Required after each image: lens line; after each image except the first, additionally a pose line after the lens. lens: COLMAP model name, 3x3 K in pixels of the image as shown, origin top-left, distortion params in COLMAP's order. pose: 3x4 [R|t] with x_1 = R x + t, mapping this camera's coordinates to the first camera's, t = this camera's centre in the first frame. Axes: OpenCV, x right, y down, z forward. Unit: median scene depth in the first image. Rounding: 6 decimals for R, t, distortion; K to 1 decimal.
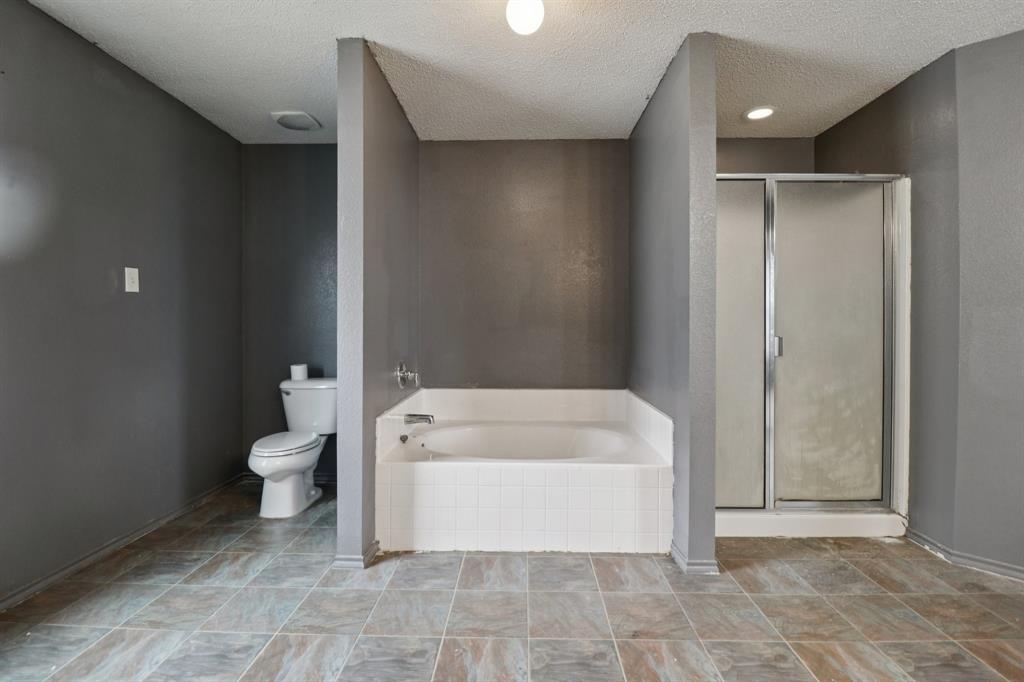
lens RADIAL K [[469.8, 0, 511.4], [0, 469.8, 321.8], [0, 0, 1]] dist [-0.014553, -0.007595]
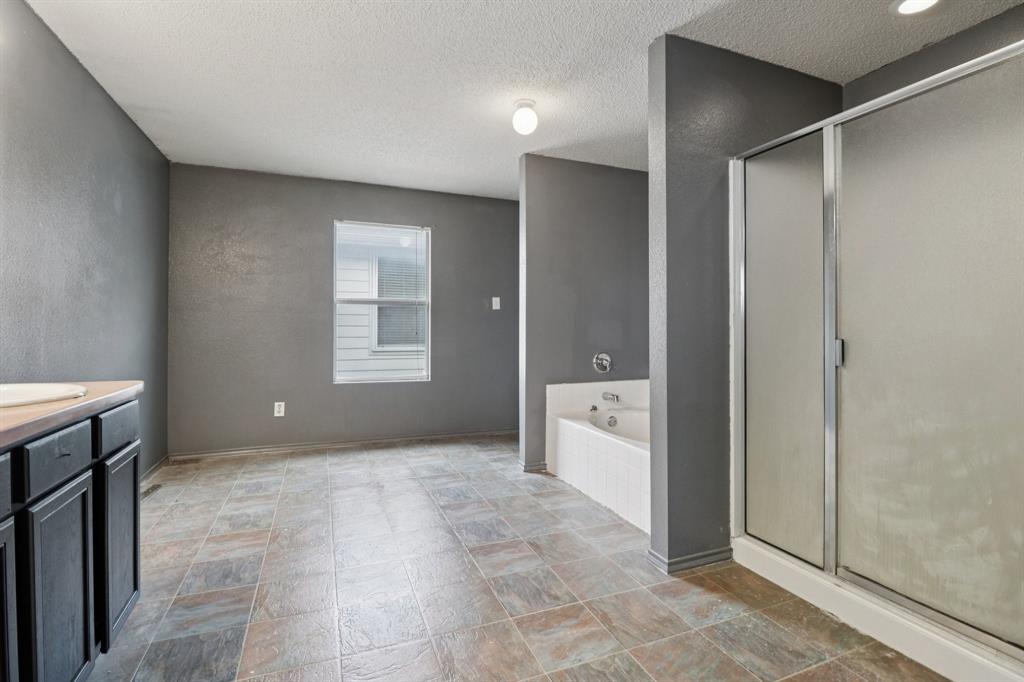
lens RADIAL K [[469.8, 0, 511.4], [0, 469.8, 321.8], [0, 0, 1]] dist [-0.014553, -0.007595]
pose [[0.404874, -0.010636, -0.914311, 1.054889], [-0.000772, 0.999928, -0.011974, 0.014654], [0.914372, 0.005554, 0.404836, 0.253026]]
